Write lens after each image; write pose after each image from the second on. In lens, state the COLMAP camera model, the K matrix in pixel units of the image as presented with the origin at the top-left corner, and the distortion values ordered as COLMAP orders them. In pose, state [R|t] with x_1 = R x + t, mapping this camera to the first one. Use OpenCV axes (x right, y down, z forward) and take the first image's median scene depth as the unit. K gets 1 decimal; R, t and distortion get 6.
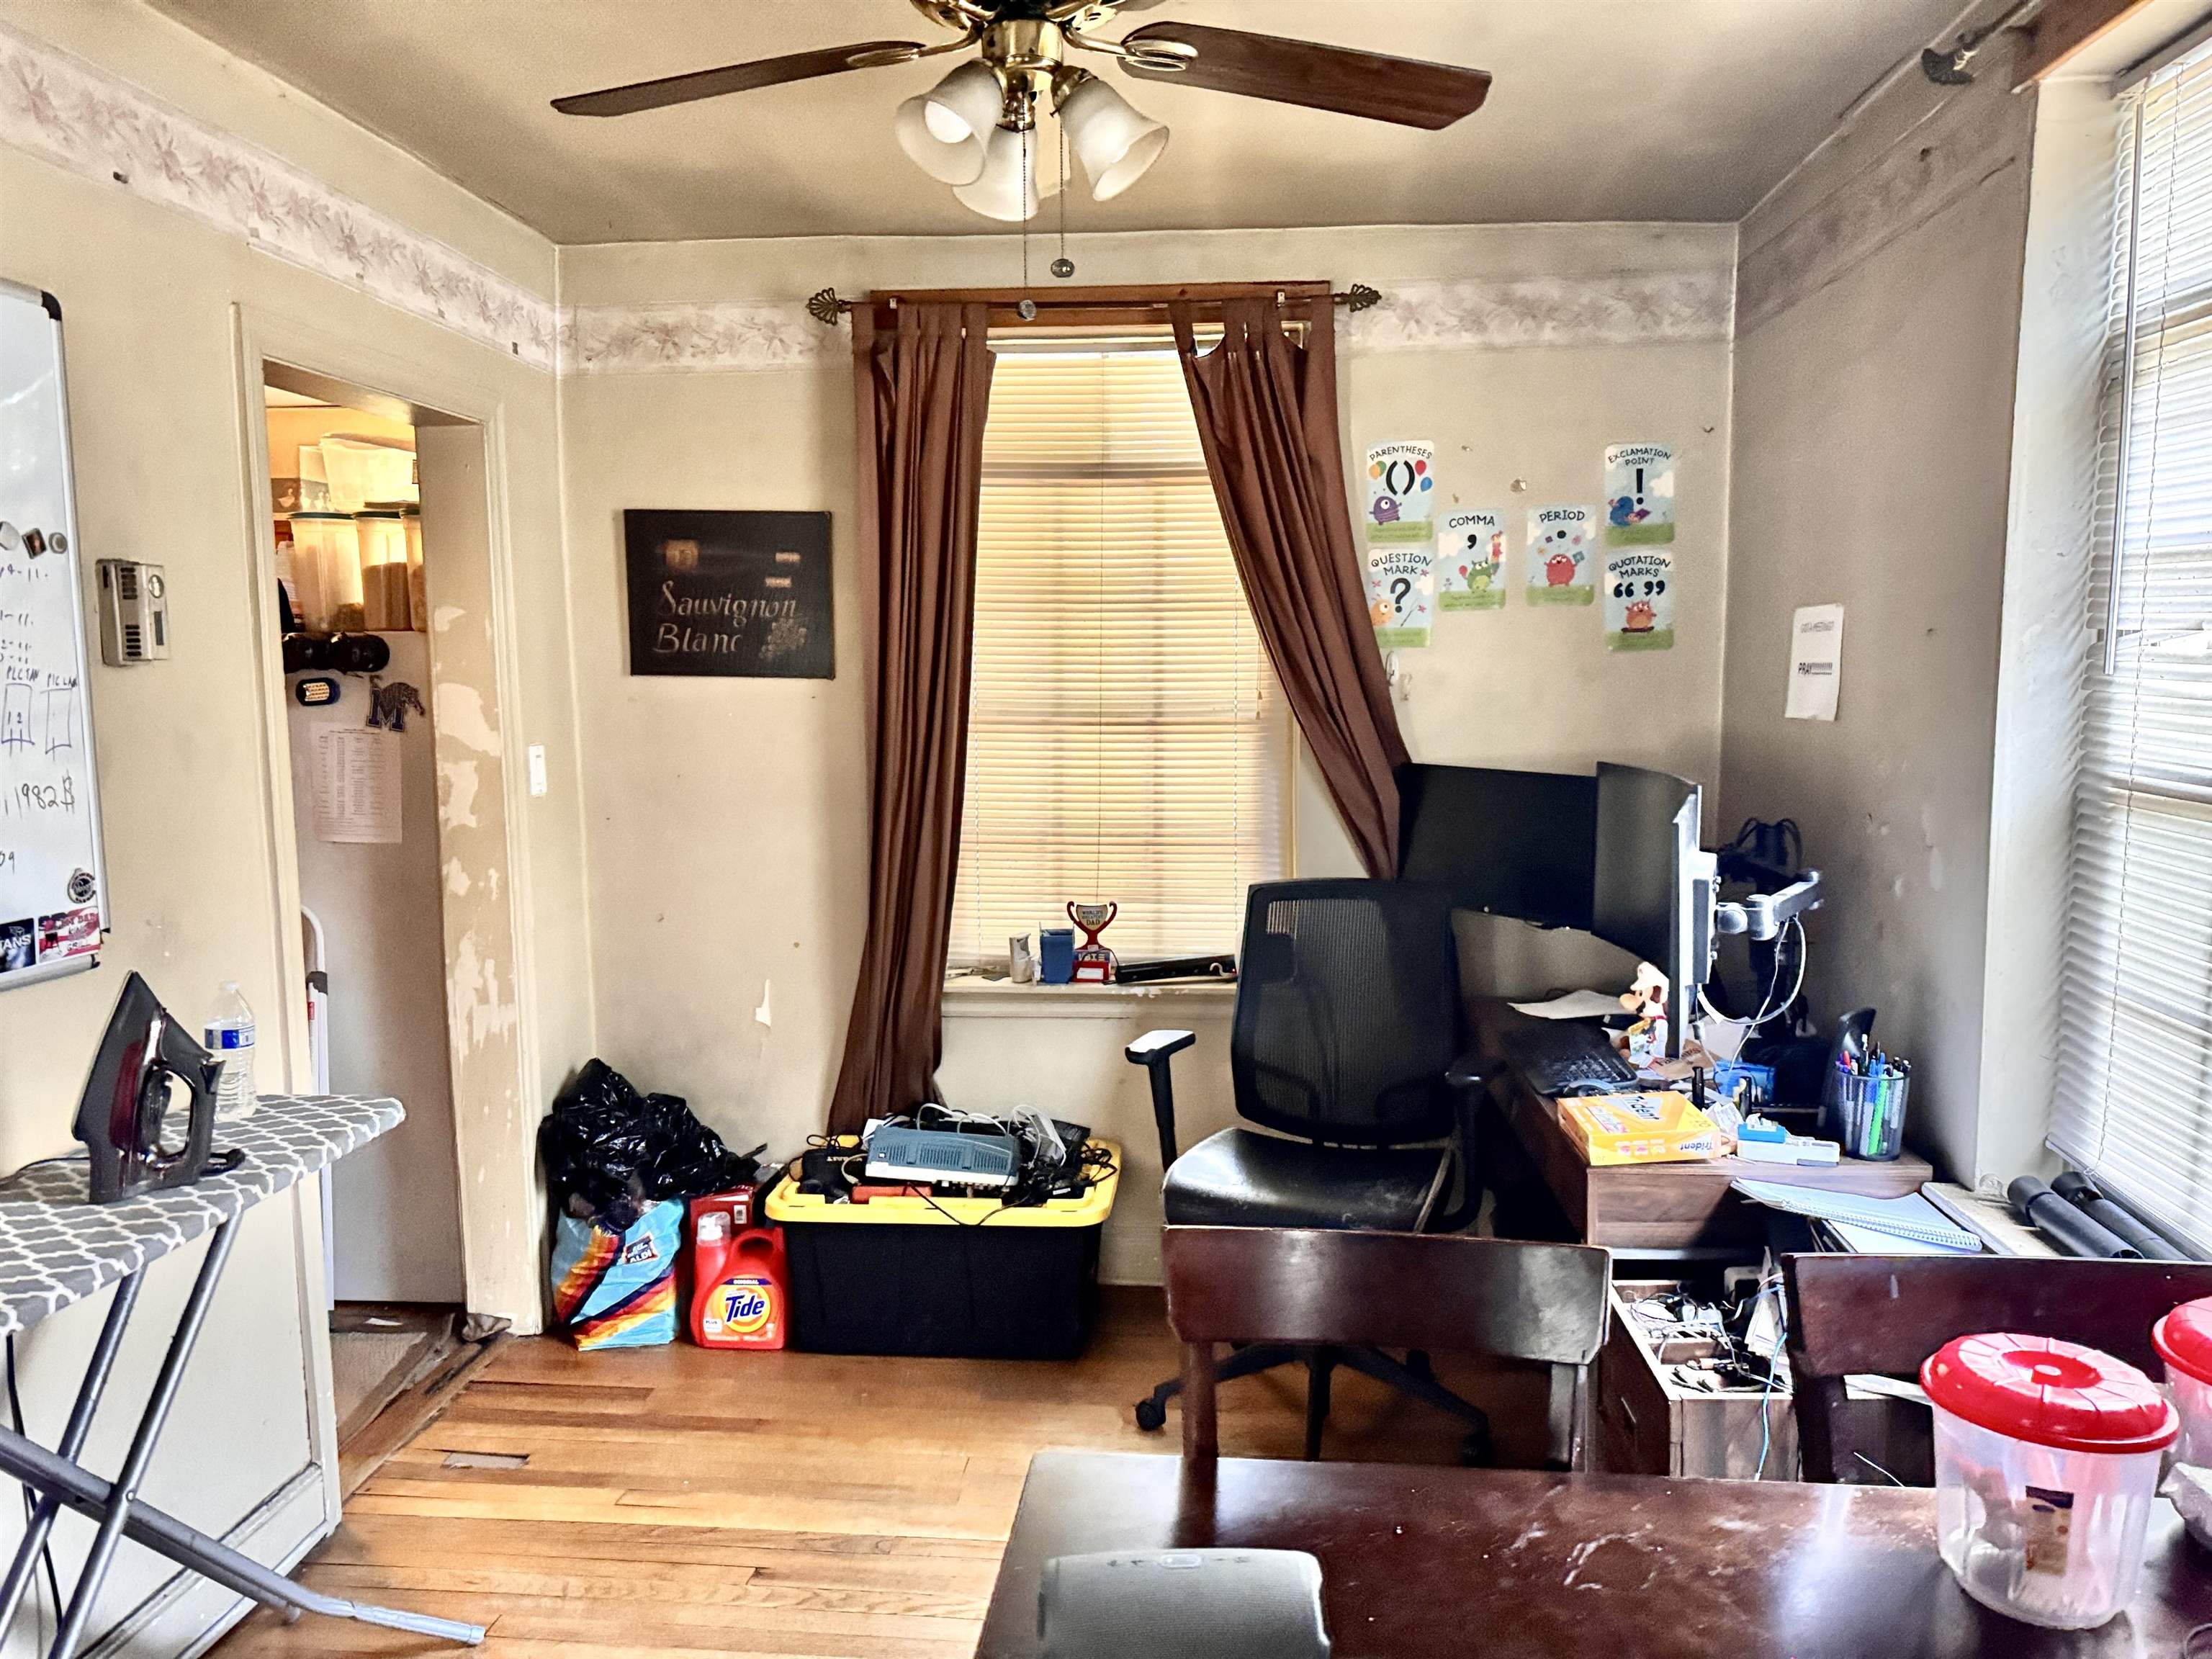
lens RADIAL K [[1572.5, 0, 1106.0], [0, 1572.5, 829.5], [0, 0, 1]] dist [0.185618, -0.332164]
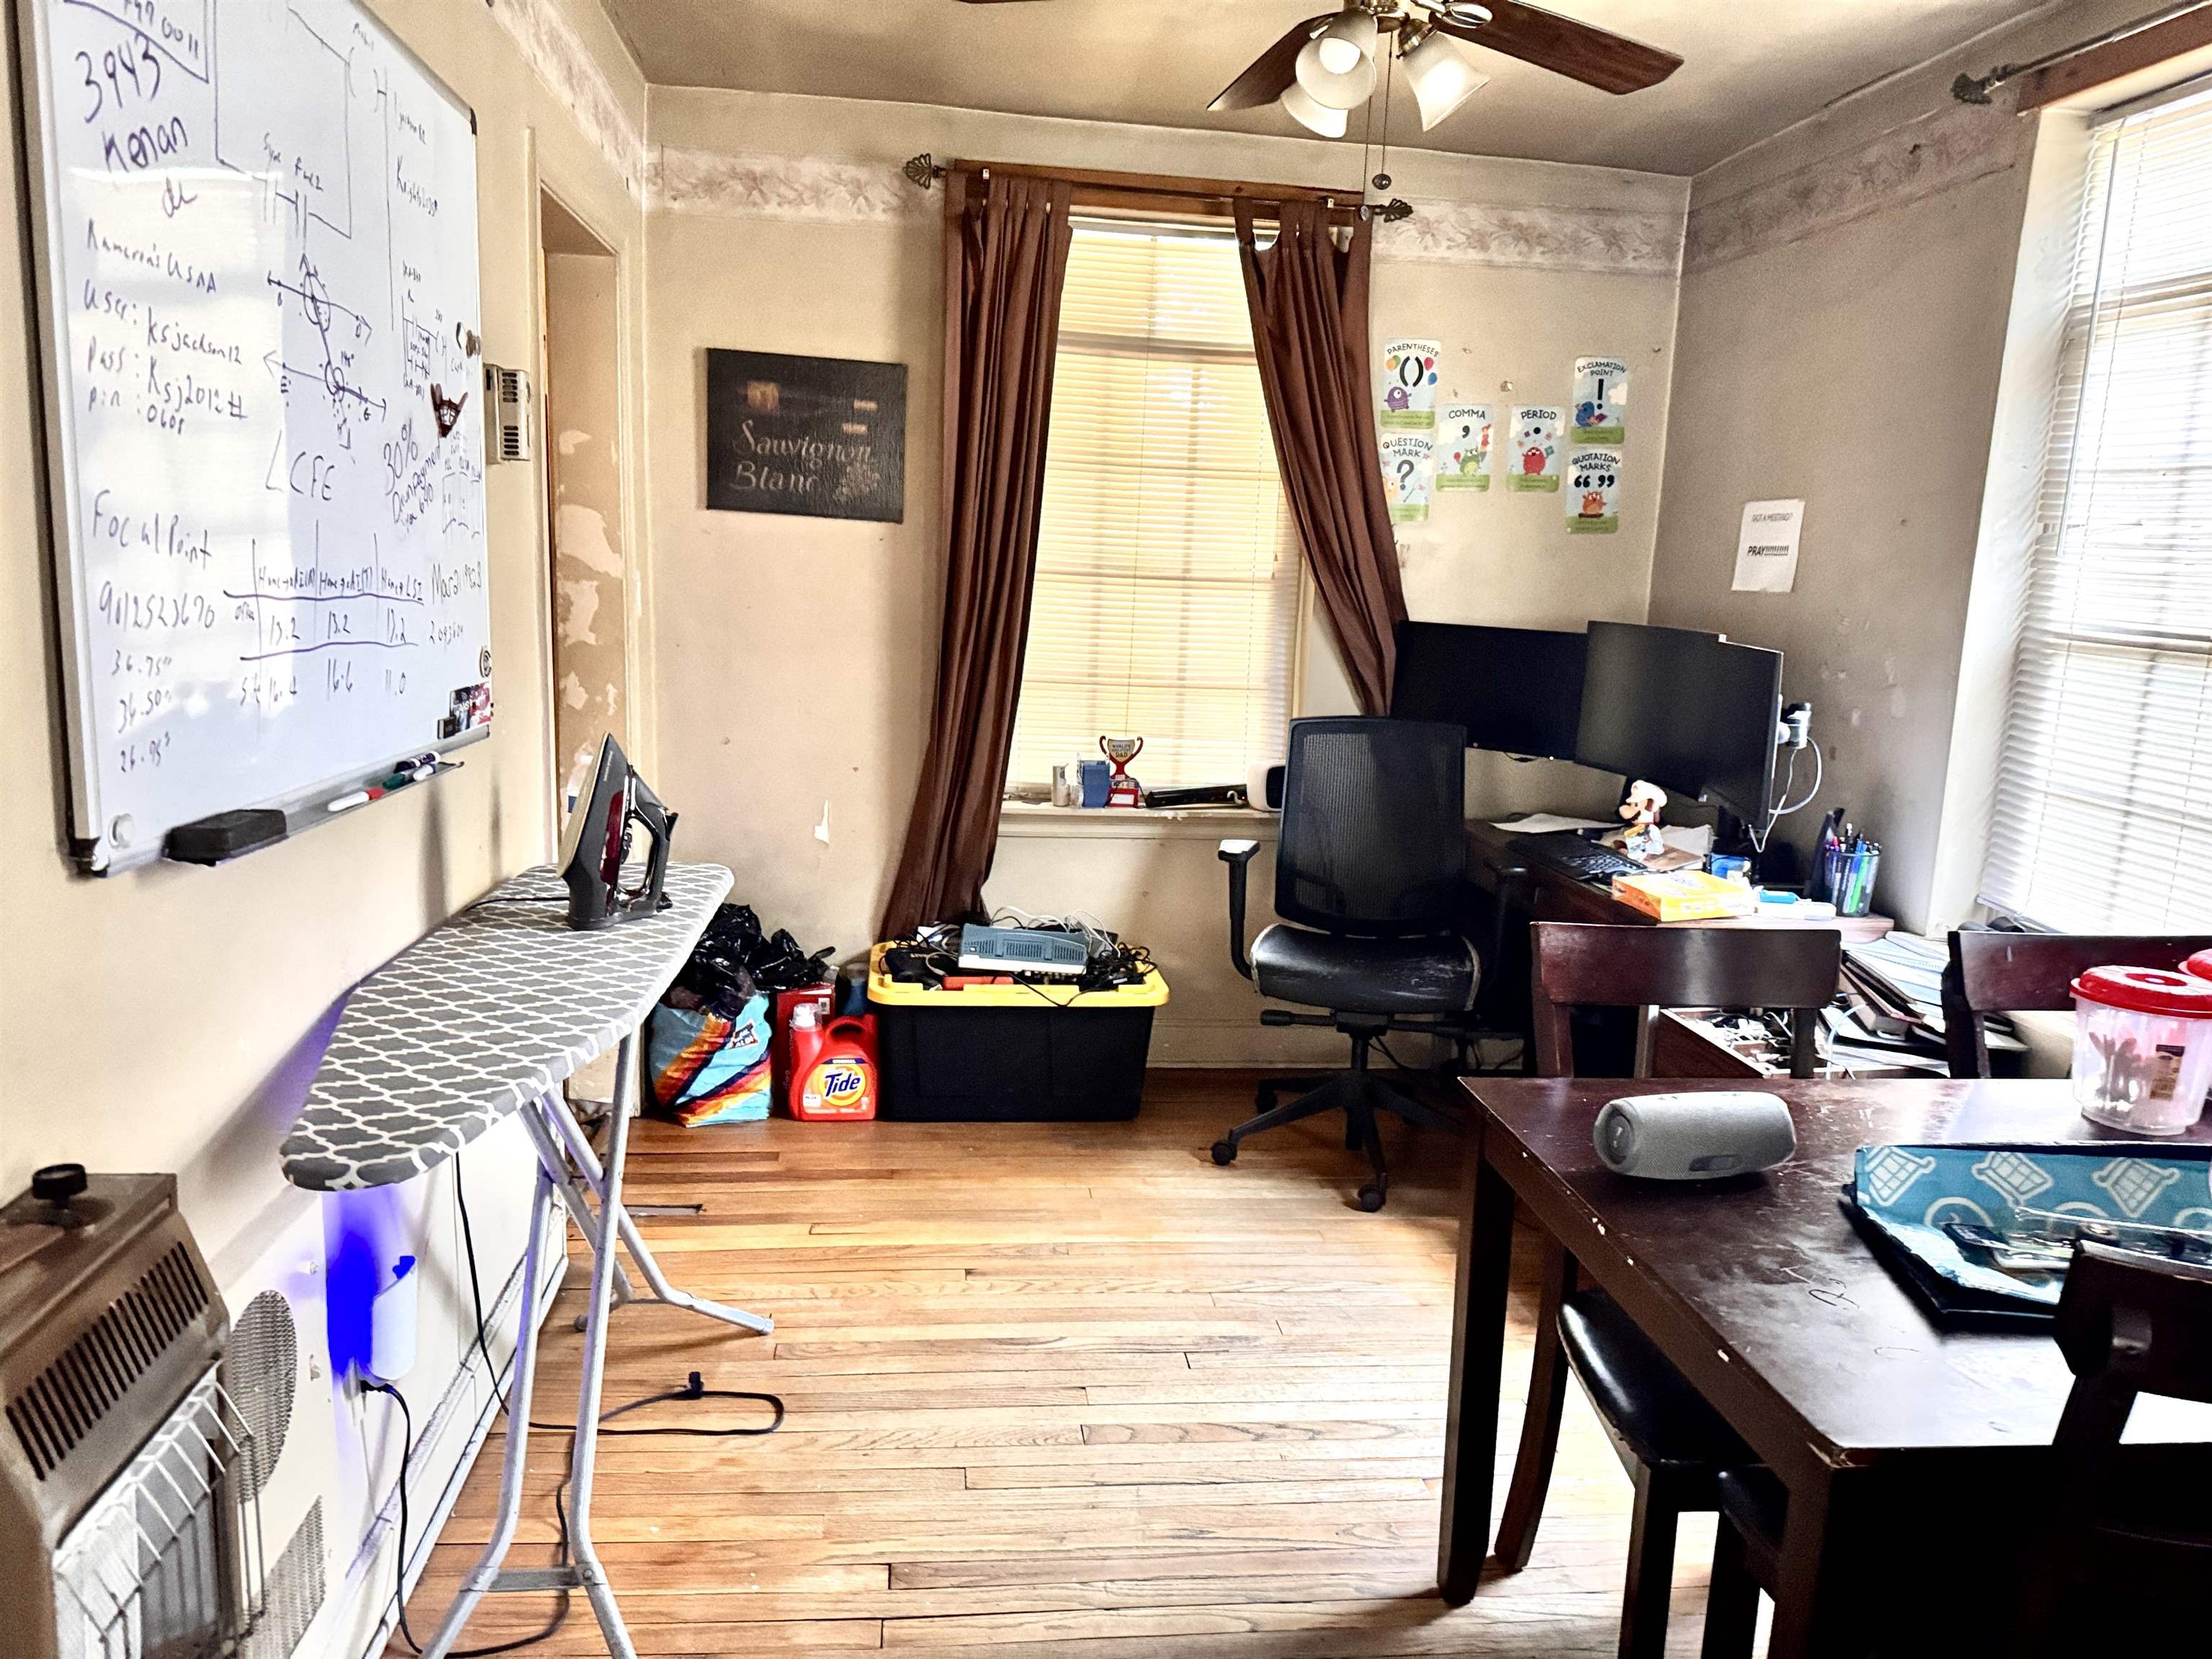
lens RADIAL K [[1578.3, 0, 1106.0], [0, 1578.3, 829.5], [0, 0, 1]] dist [0.160527, -0.280886]
pose [[0.975536, 0.010963, 0.219567, -0.288942], [-0.026201, 0.997435, 0.066607, 0.040534], [-0.218274, -0.070731, 0.973321, -0.112737]]
